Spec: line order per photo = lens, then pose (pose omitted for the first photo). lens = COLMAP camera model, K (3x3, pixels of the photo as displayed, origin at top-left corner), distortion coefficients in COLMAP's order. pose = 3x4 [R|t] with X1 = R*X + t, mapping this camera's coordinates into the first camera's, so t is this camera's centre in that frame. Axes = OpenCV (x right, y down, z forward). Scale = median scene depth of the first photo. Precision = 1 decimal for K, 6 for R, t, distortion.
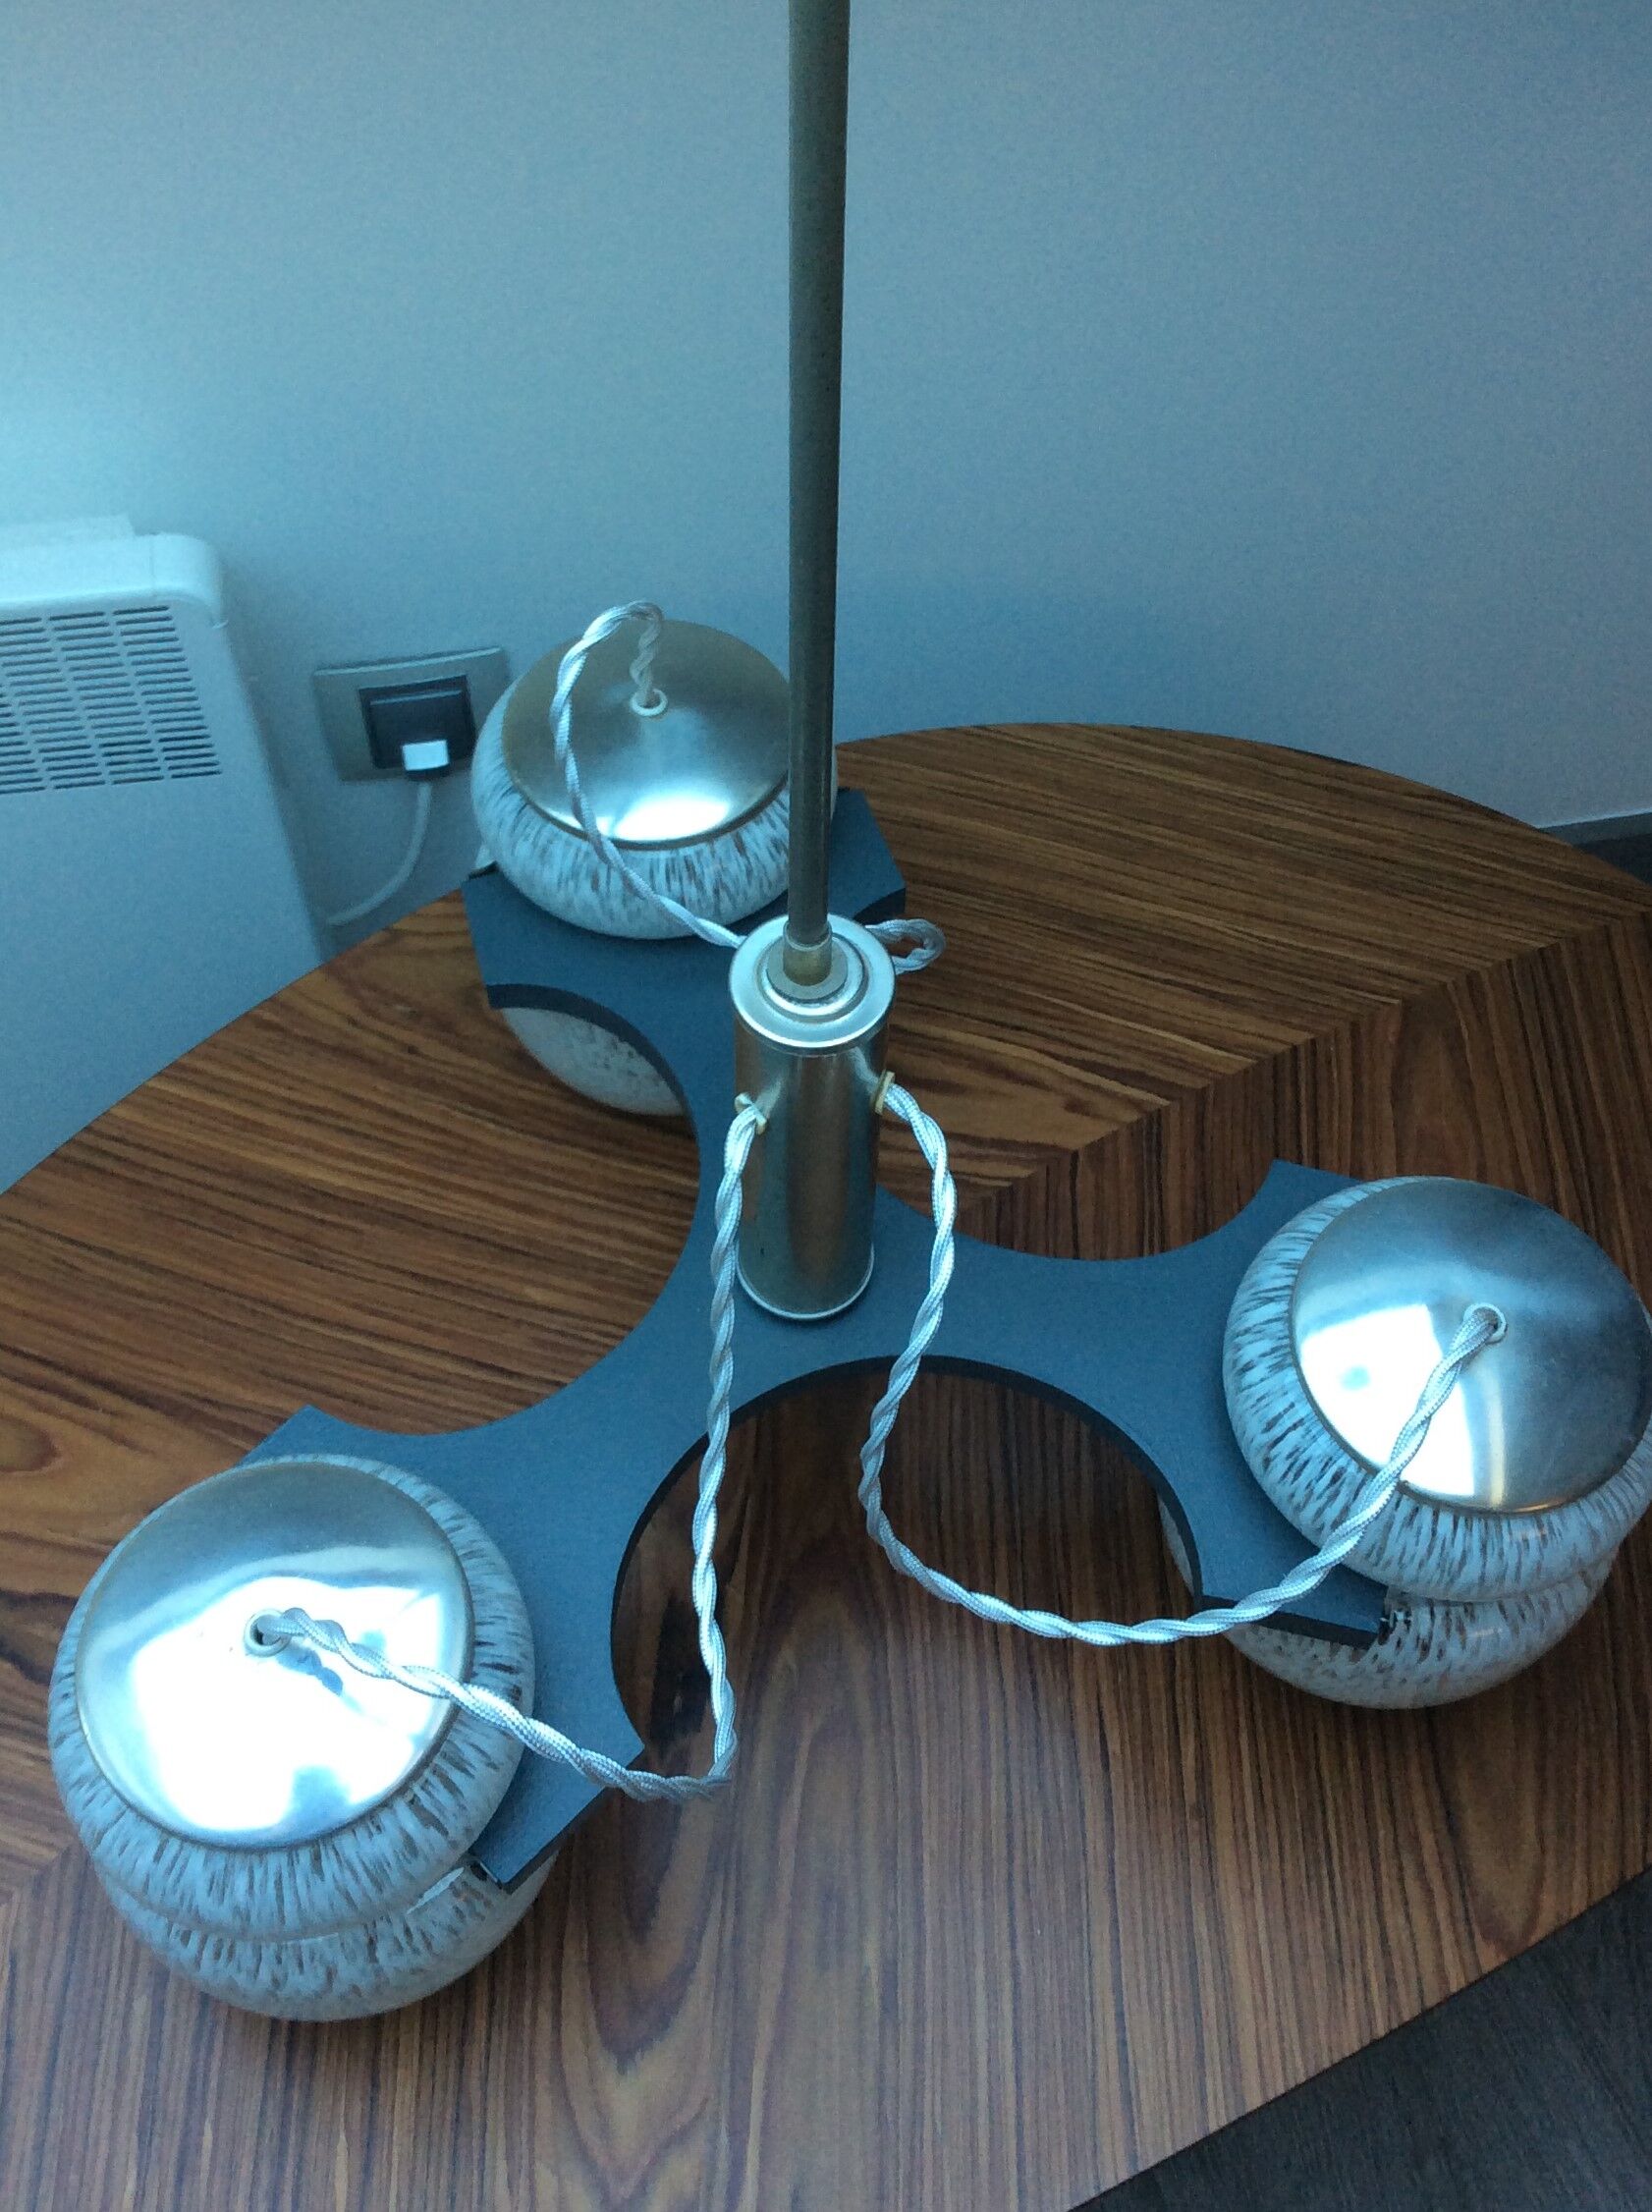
lens RADIAL K [[2358.2, 0, 787.5], [0, 2358.2, 1117.4], [0, 0, 1]] dist [0.155738, 0.000000]
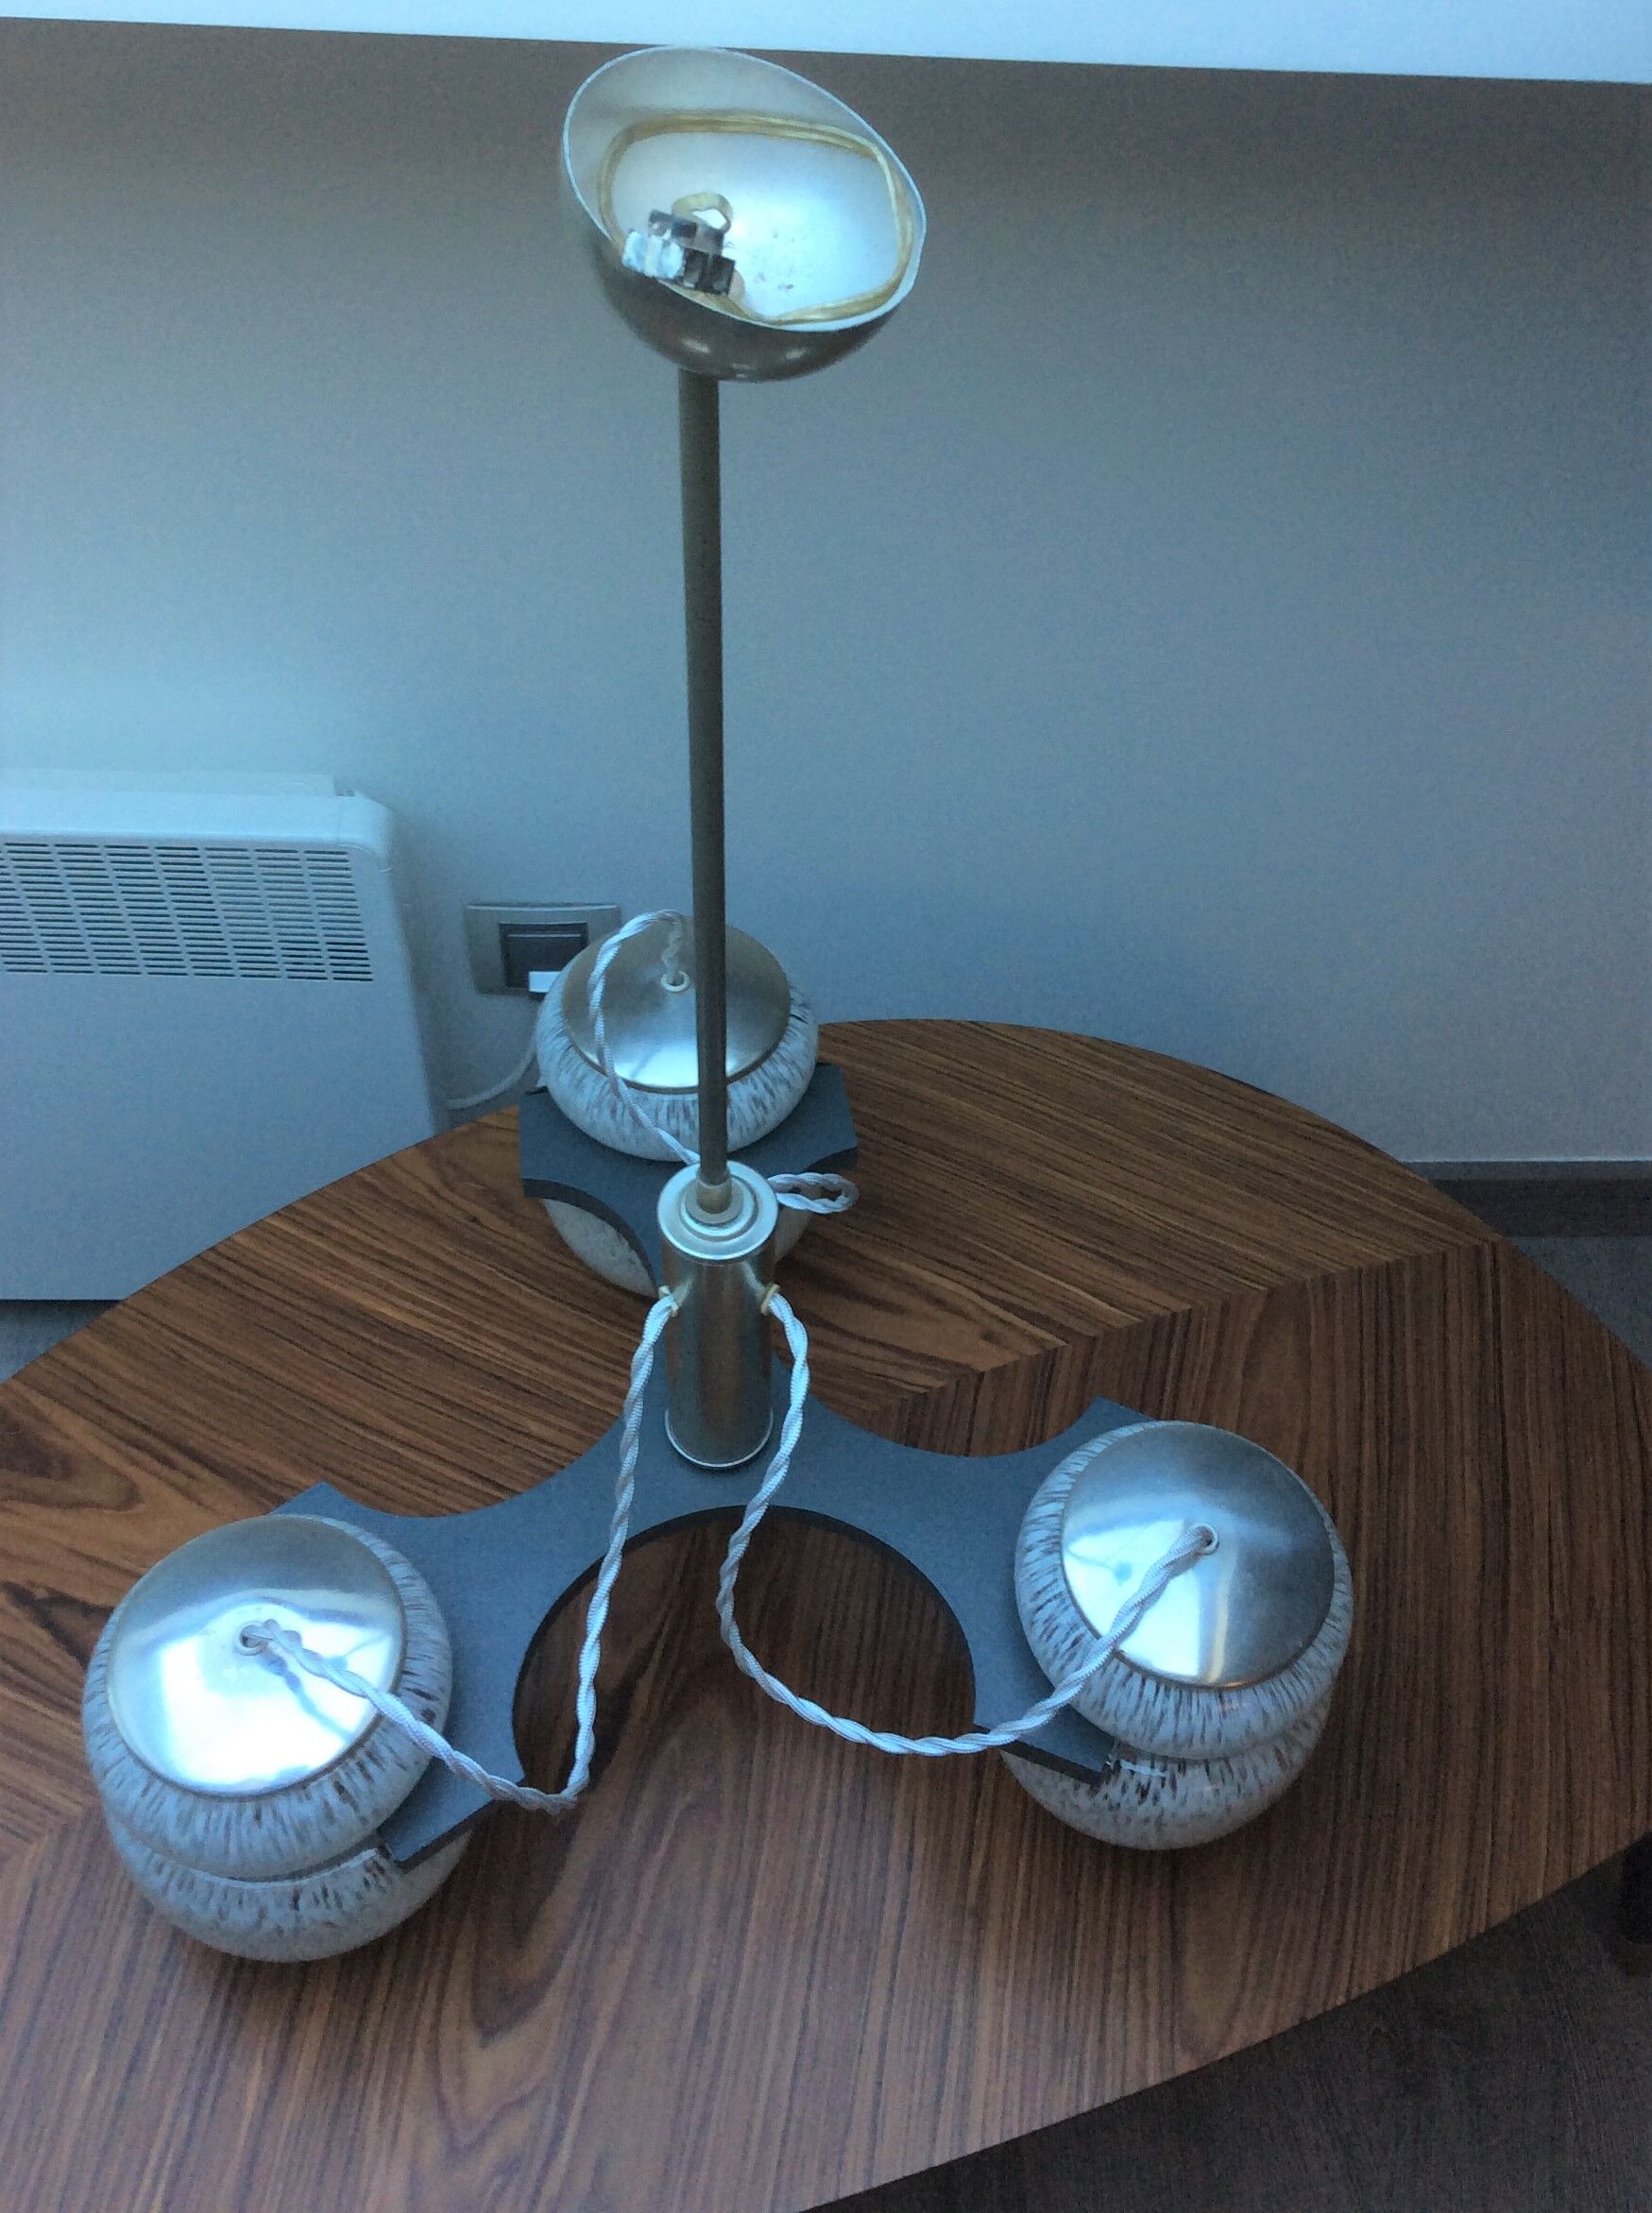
lens RADIAL K [[2359.3, 0, 848.0], [0, 2359.3, 1095.3], [0, 0, 1]] dist [0.155738, 0.000000]
pose [[0.989233, 0.130425, -0.066390, 0.137345], [-0.136203, 0.986439, -0.091584, -0.006947], [0.053545, 0.099640, 0.993582, -0.297089]]
